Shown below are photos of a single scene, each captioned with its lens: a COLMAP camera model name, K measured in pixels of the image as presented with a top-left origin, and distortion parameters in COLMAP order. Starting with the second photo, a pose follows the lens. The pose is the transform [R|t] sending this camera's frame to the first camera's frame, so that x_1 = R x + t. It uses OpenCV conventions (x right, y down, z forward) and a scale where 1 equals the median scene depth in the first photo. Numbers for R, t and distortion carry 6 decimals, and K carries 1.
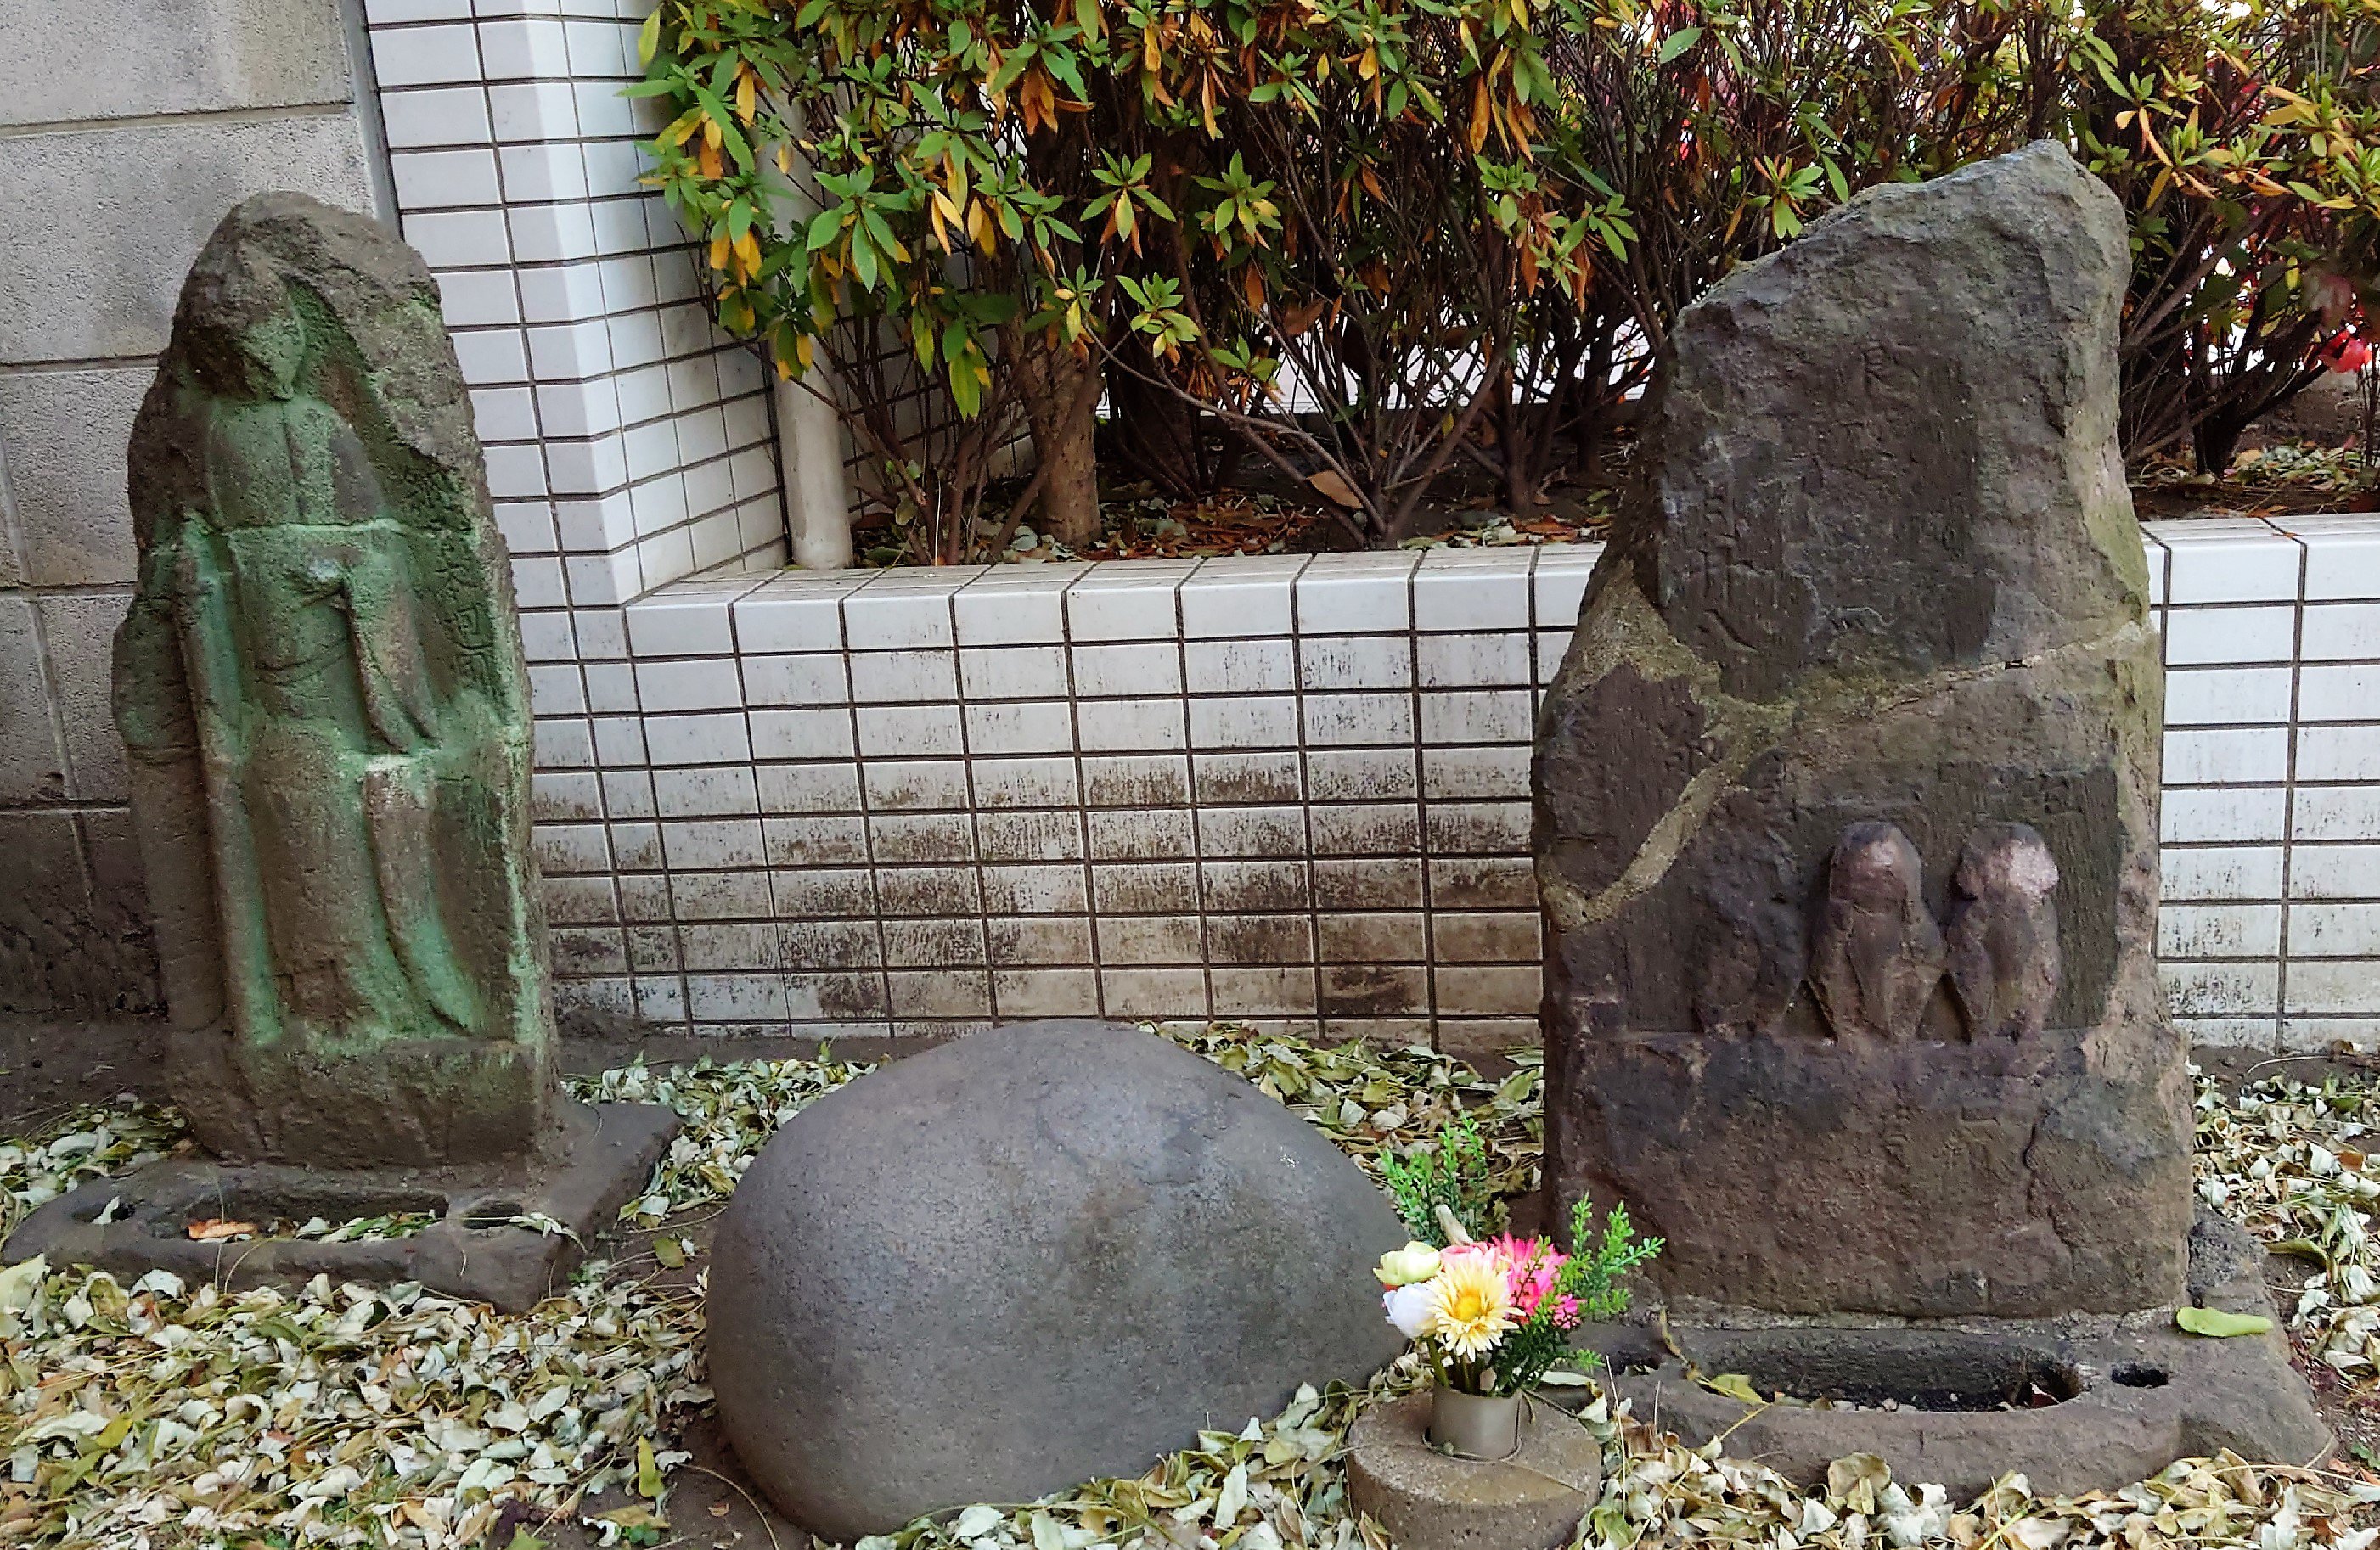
lens RADIAL K [[2641.1, 0, 1196.0], [0, 2641.1, 787.8], [0, 0, 1]] dist [0.062263, 0.000000]
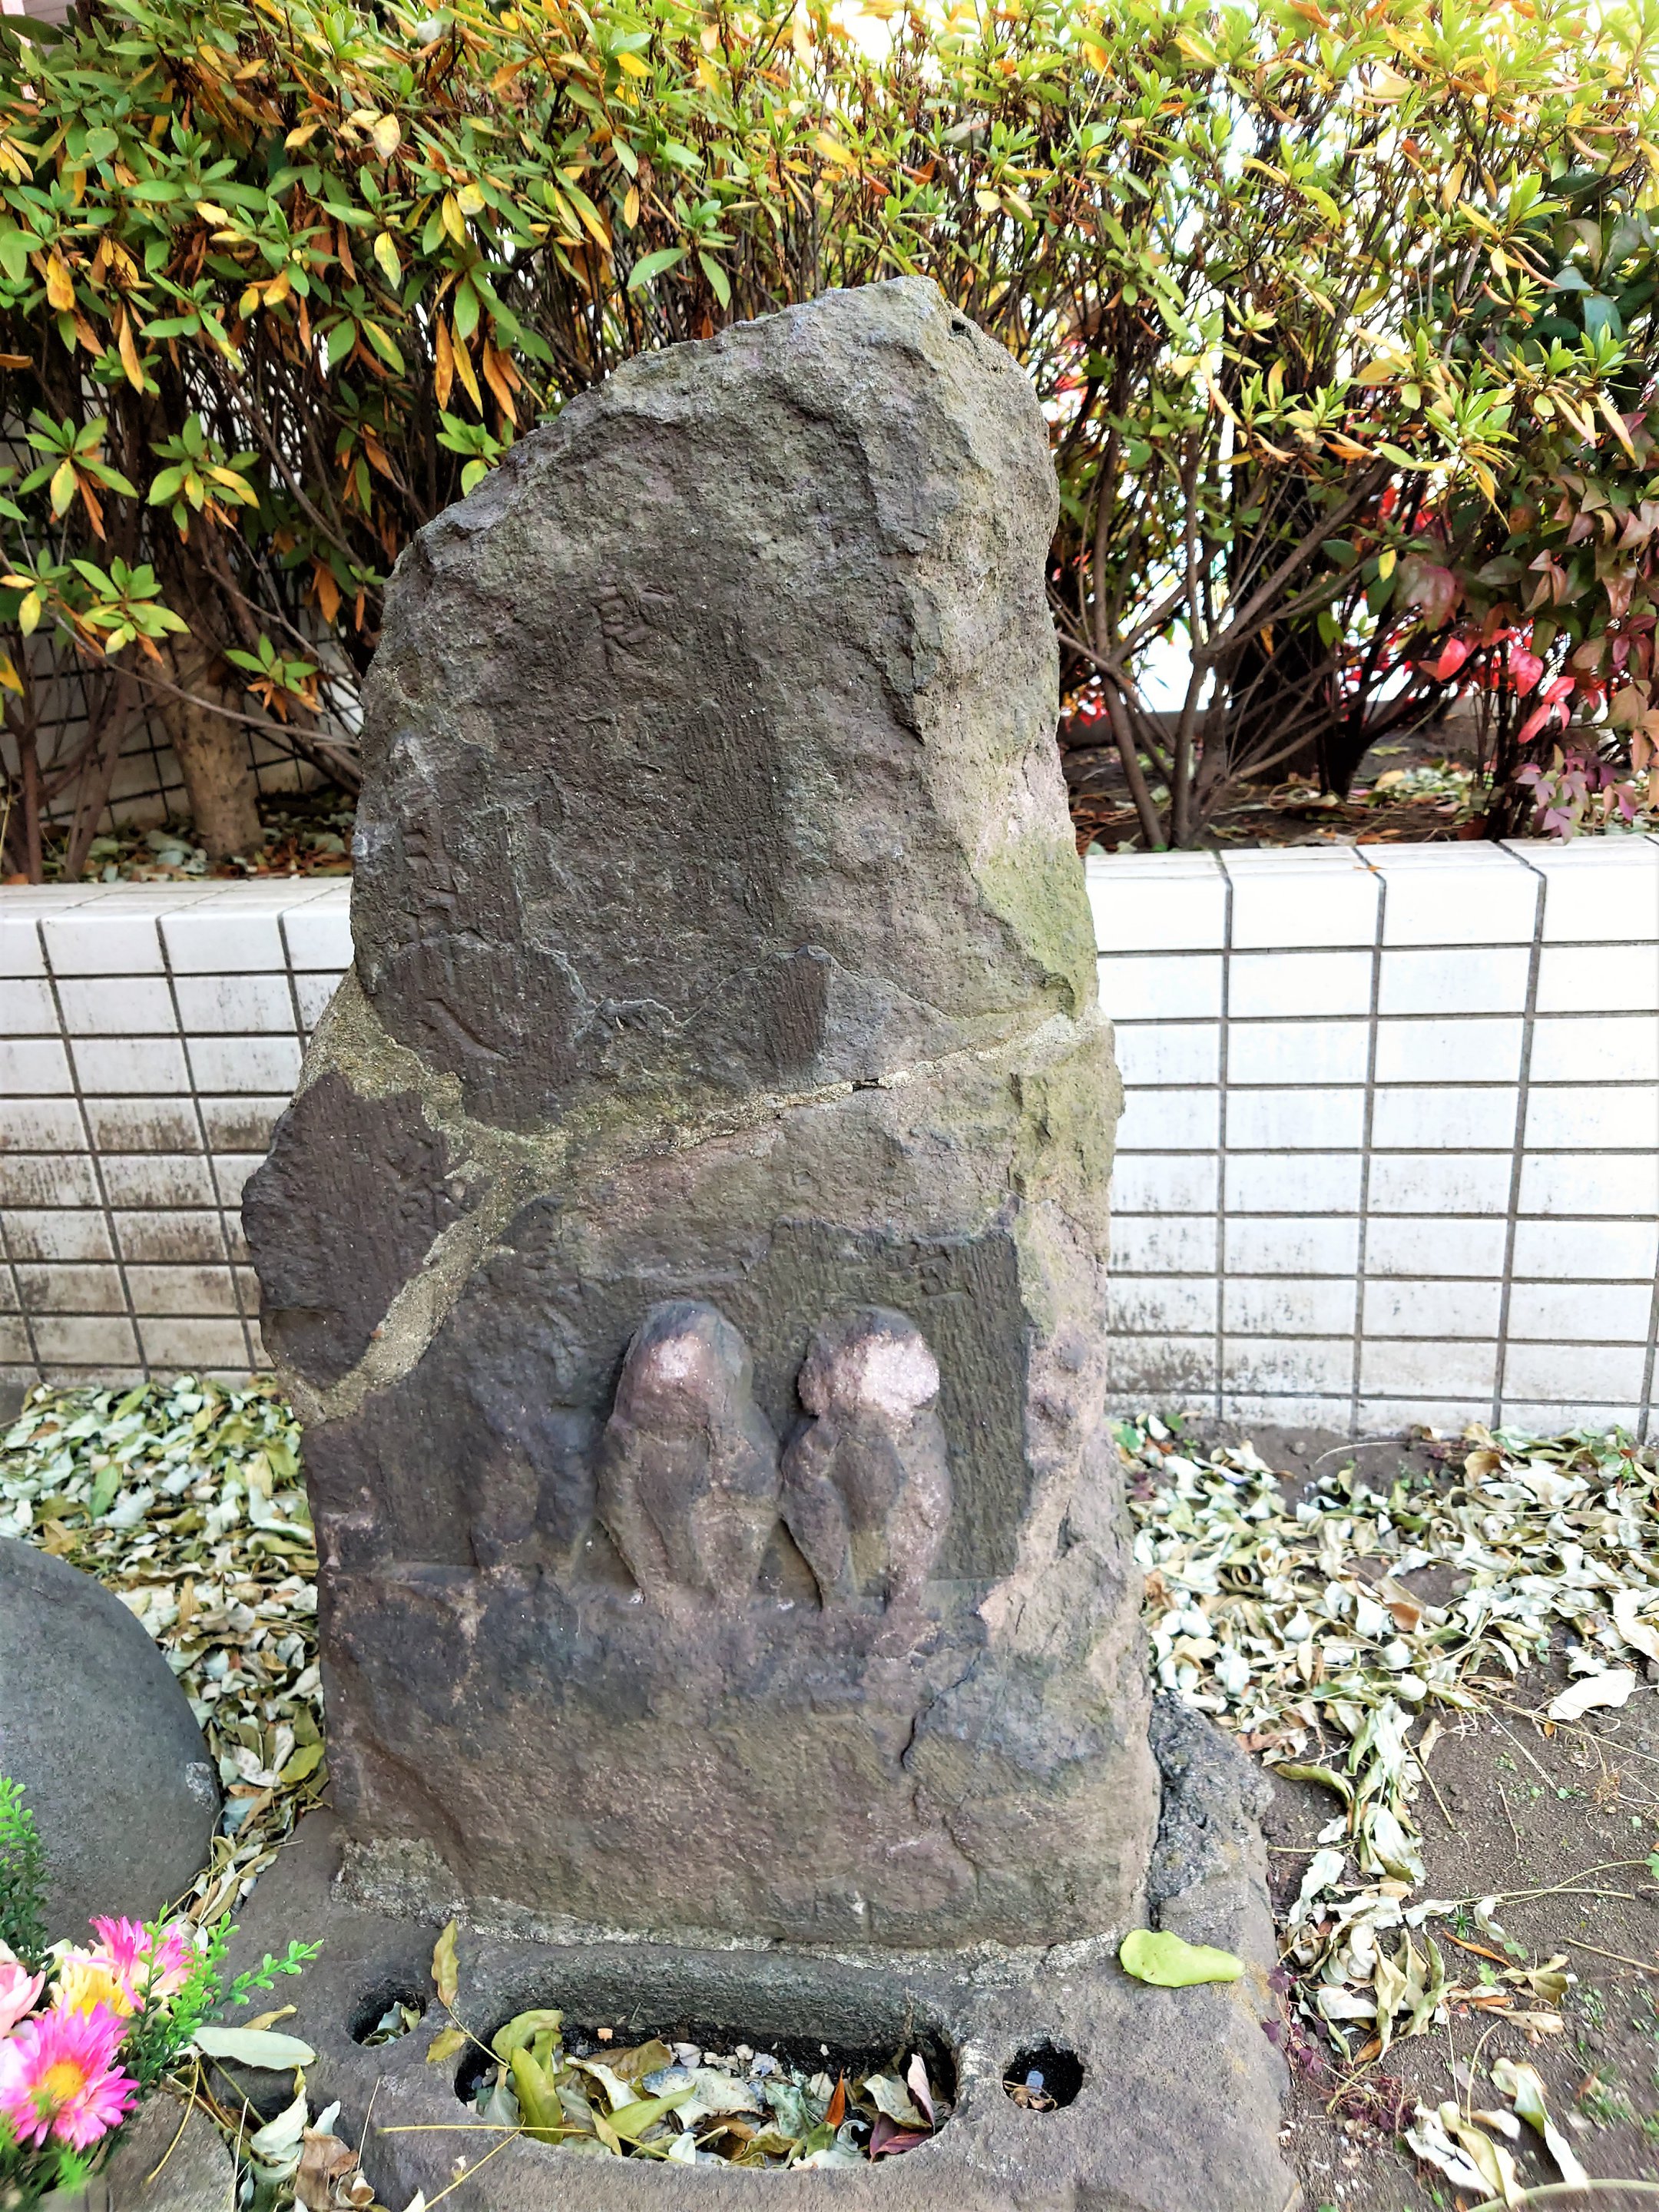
lens RADIAL K [[1633.9, 0, 831.9], [0, 1633.9, 1107.6], [0, 0, 1]] dist [0.056110, -0.033102]
pose [[0.999974, 0.004137, -0.005835, 0.289852], [-0.003692, 0.997231, 0.074269, -0.068680], [0.006126, -0.074245, 0.997221, 0.560692]]
